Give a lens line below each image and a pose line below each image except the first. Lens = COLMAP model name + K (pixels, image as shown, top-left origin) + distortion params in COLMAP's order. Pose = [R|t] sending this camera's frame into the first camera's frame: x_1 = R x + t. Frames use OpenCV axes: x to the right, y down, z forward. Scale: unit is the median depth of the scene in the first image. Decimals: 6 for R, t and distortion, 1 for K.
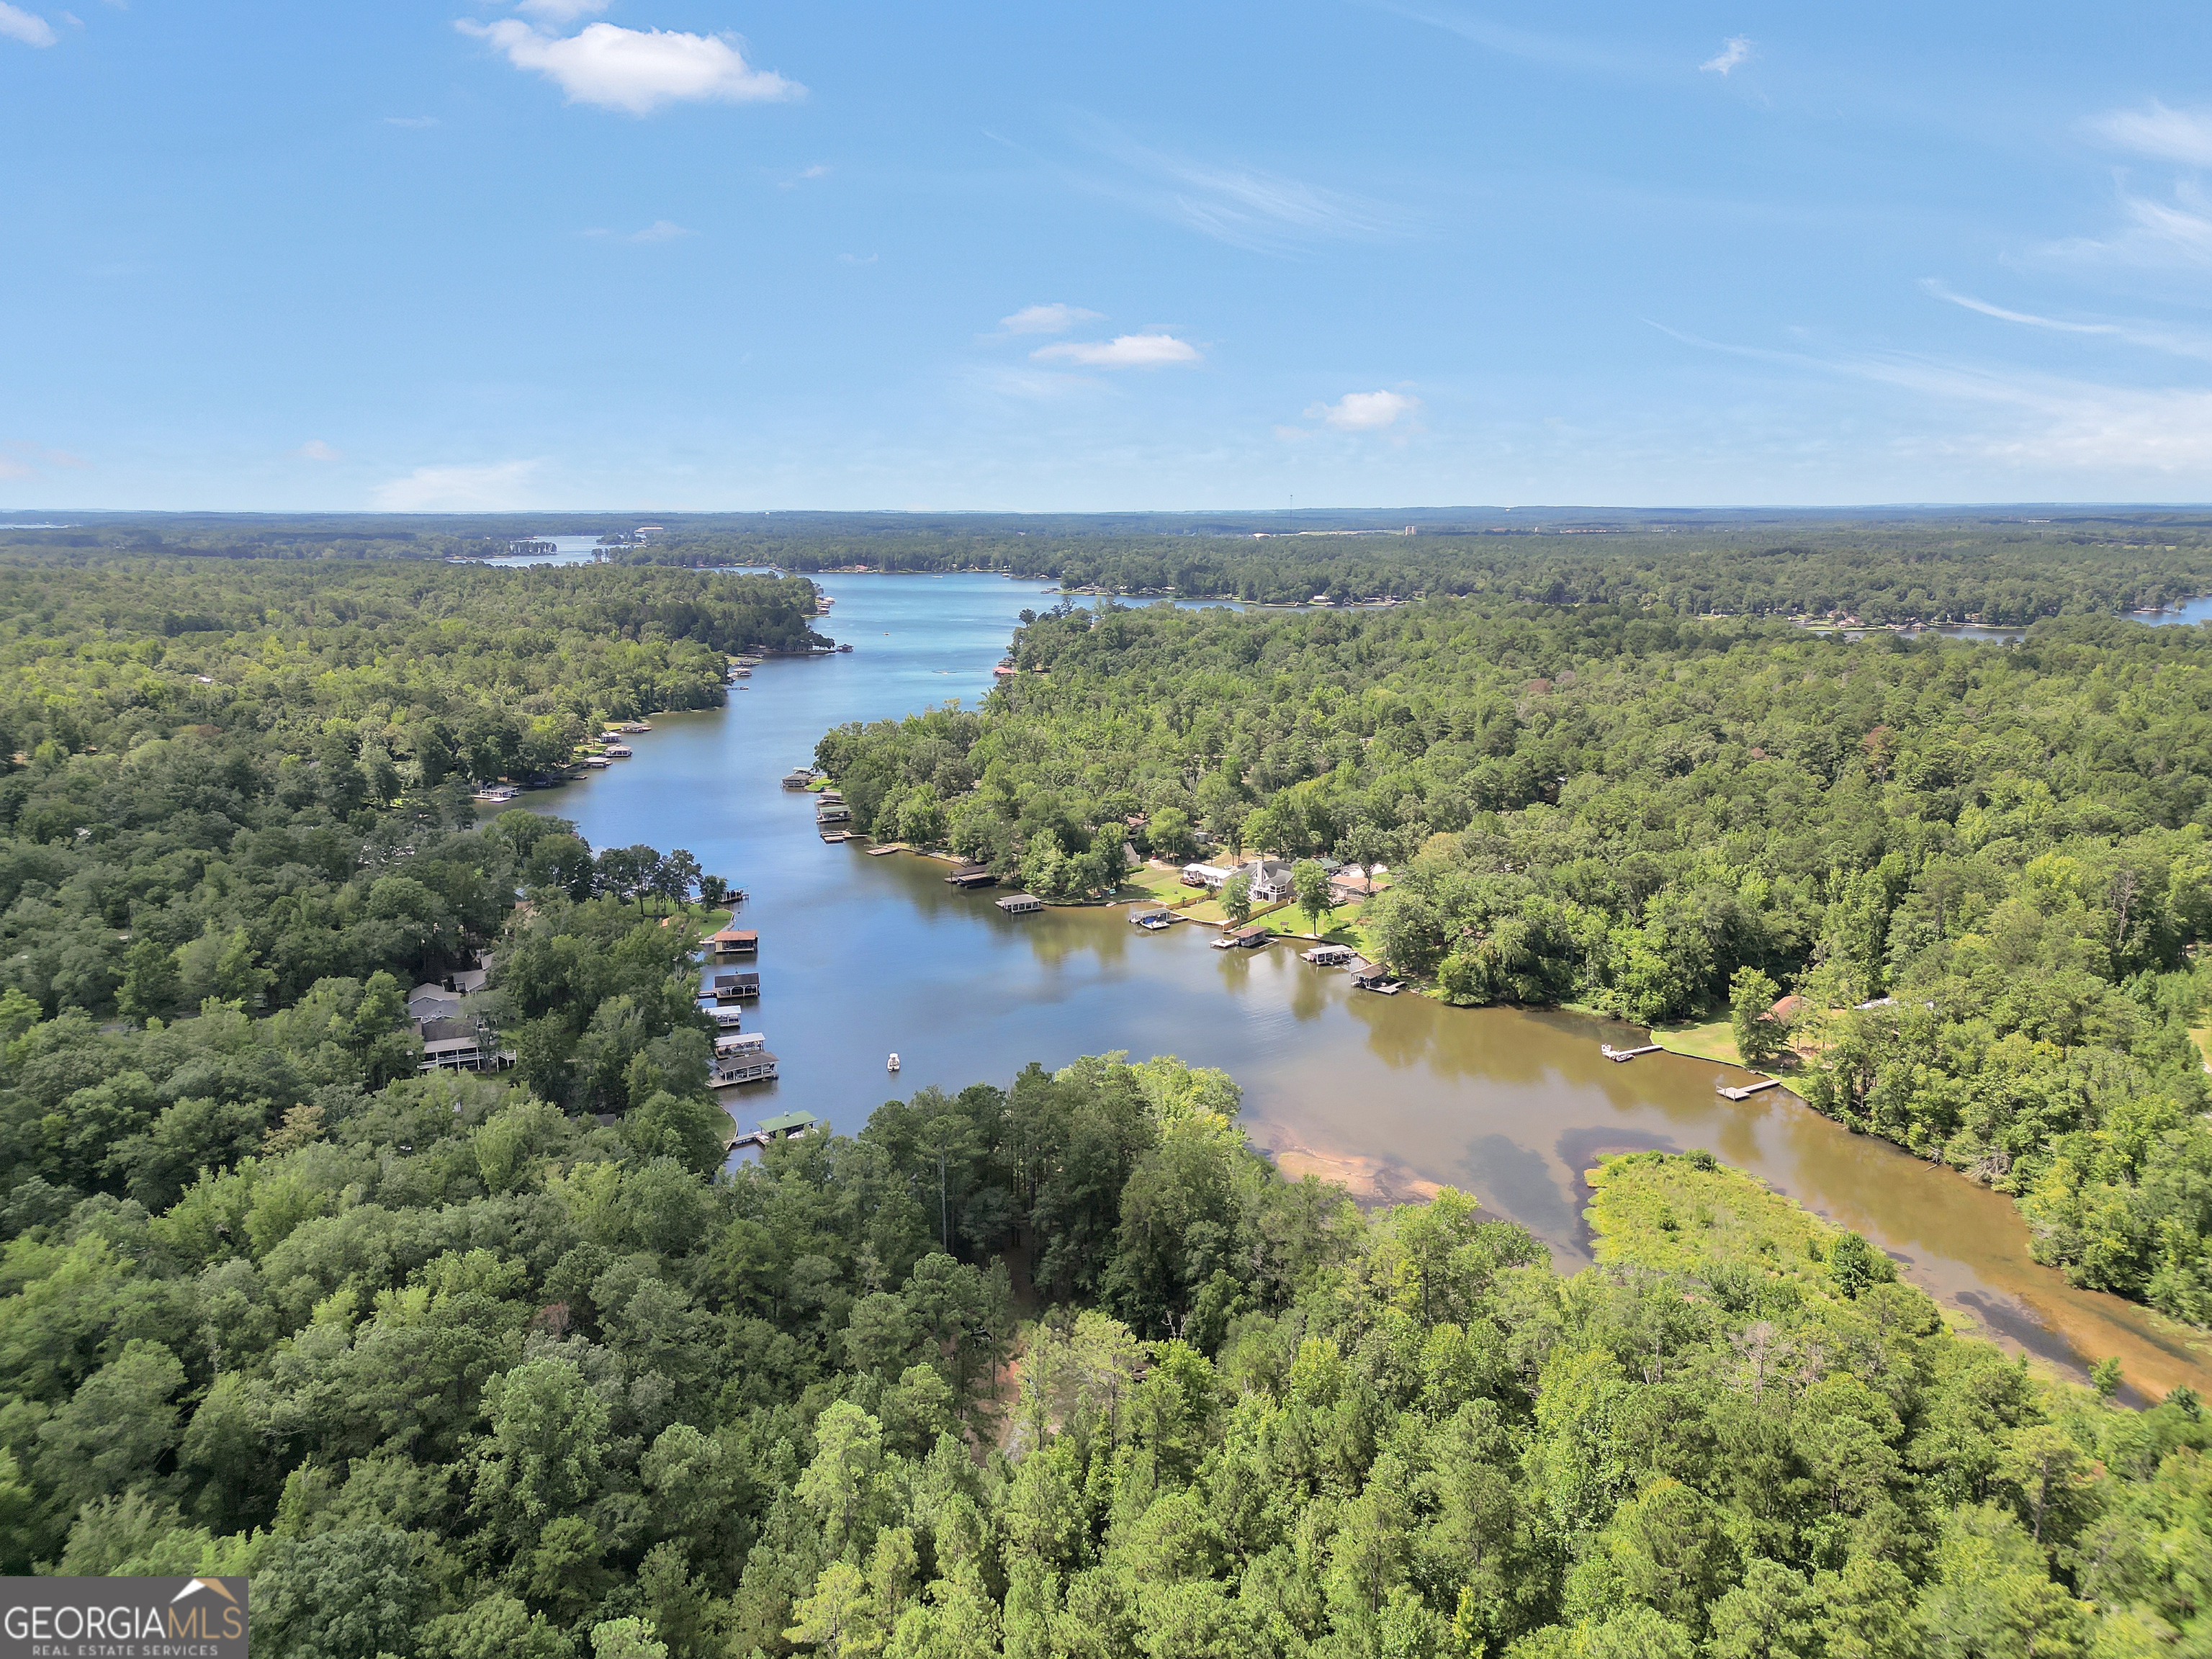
lens RADIAL K [[1565.0, 0, 1106.0], [0, 1565.0, 829.5], [0, 0, 1]] dist [0.082669, -0.070030]
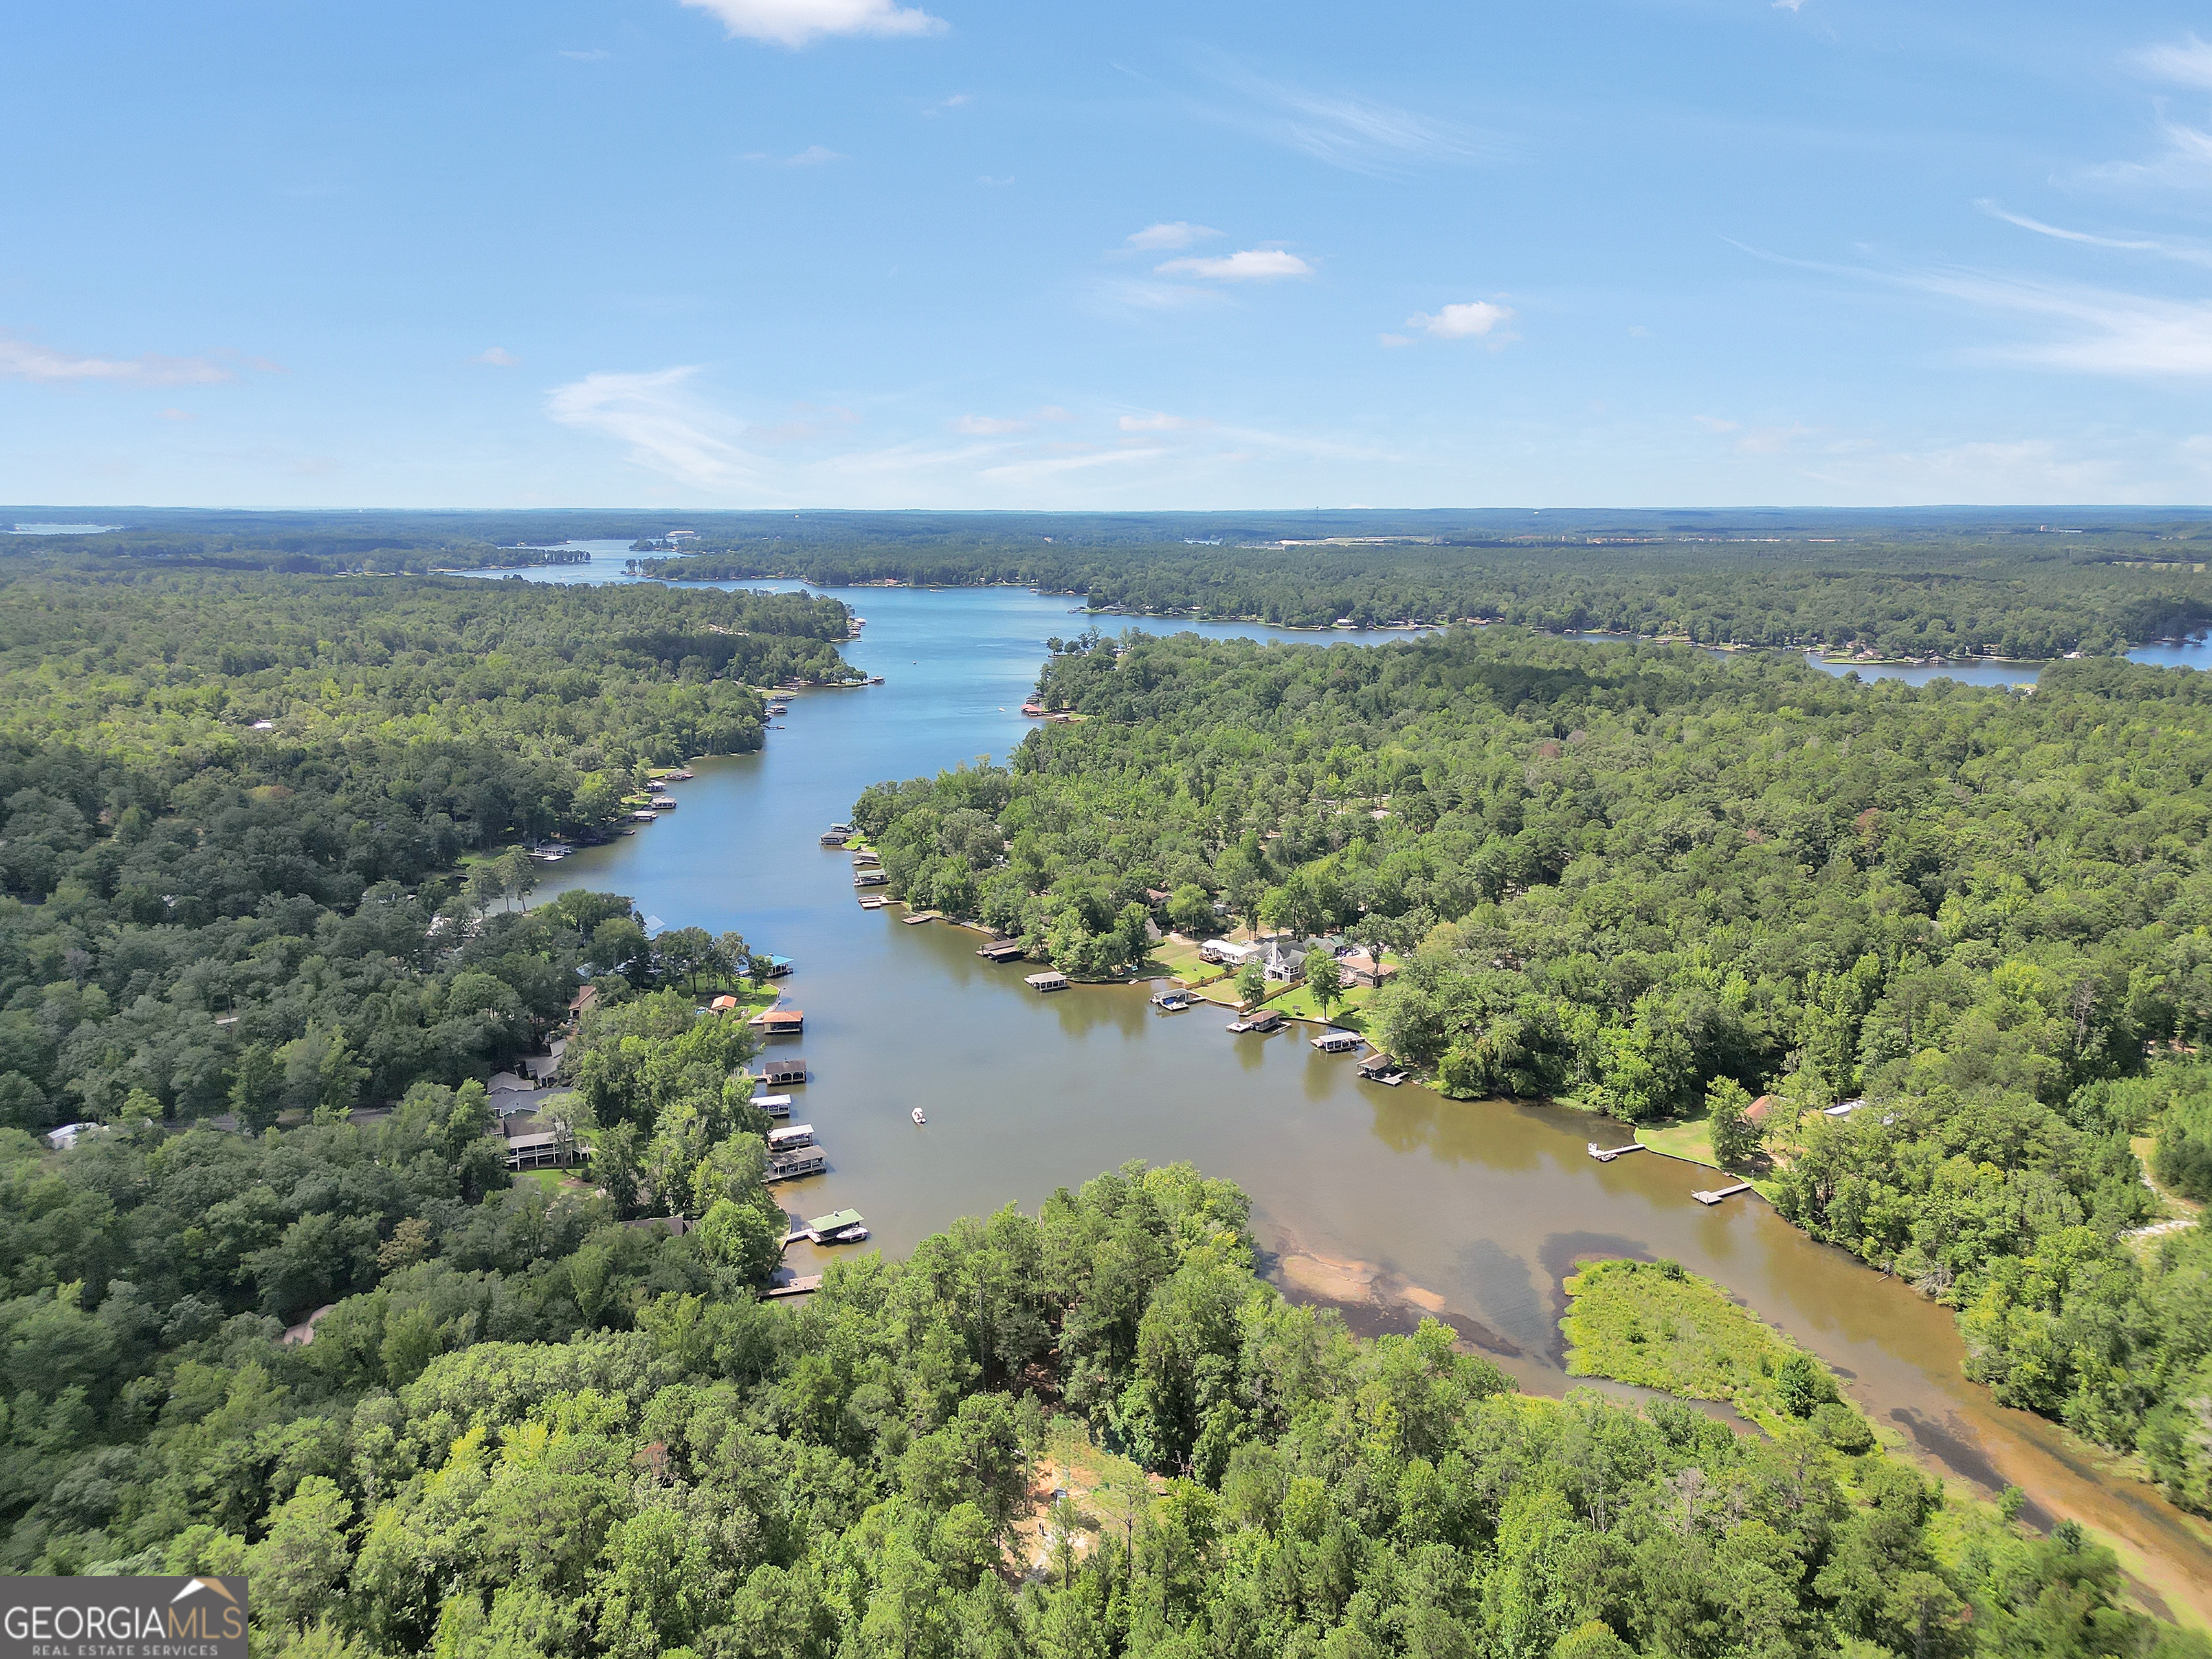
lens RADIAL K [[1565.0, 0, 1106.0], [0, 1565.0, 829.5], [0, 0, 1]] dist [0.082669, -0.070030]
pose [[0.999852, 0.006648, -0.015895, 0.000951], [-0.006636, 0.999978, 0.000757, -0.068435], [0.015900, -0.000651, 0.999873, -0.073551]]
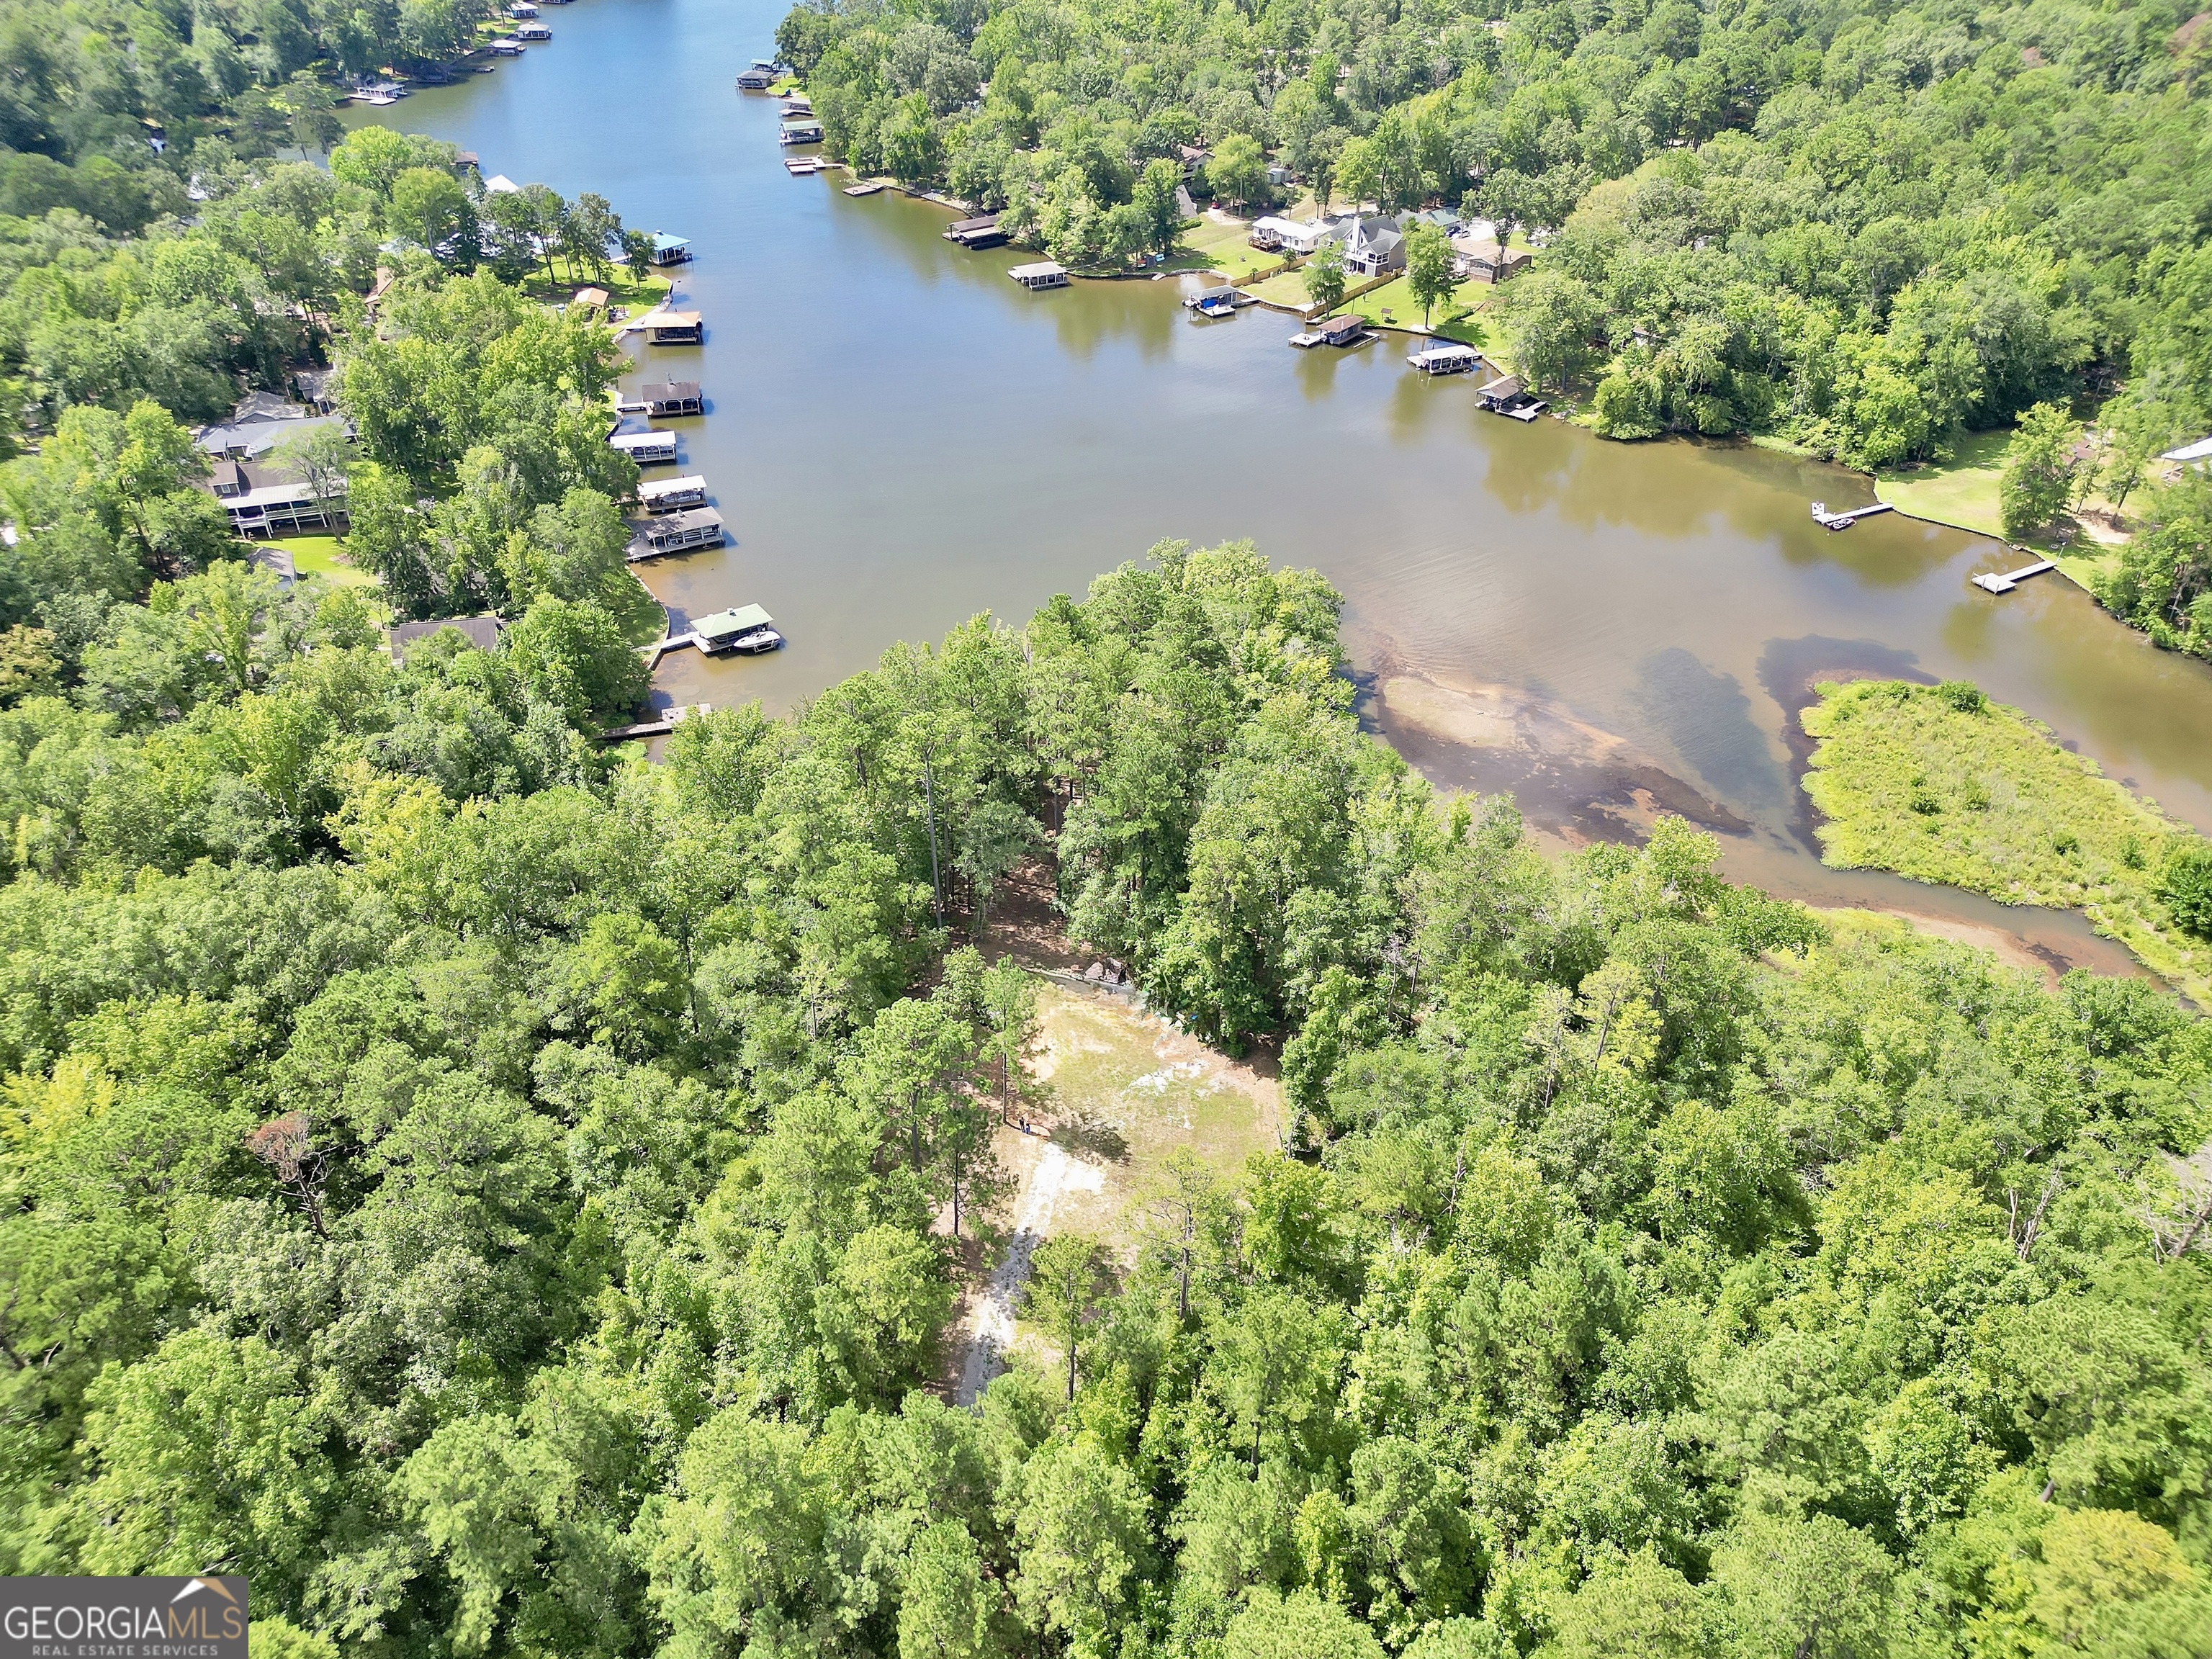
lens RADIAL K [[1581.9, 0, 1111.9], [0, 1581.9, 845.1], [0, 0, 1]] dist [0.069820, -0.068979]
pose [[0.999835, 0.014919, -0.010359, -0.009155], [-0.009349, 0.911710, 0.410727, -0.023578], [0.015572, -0.410563, 0.911699, 0.206882]]
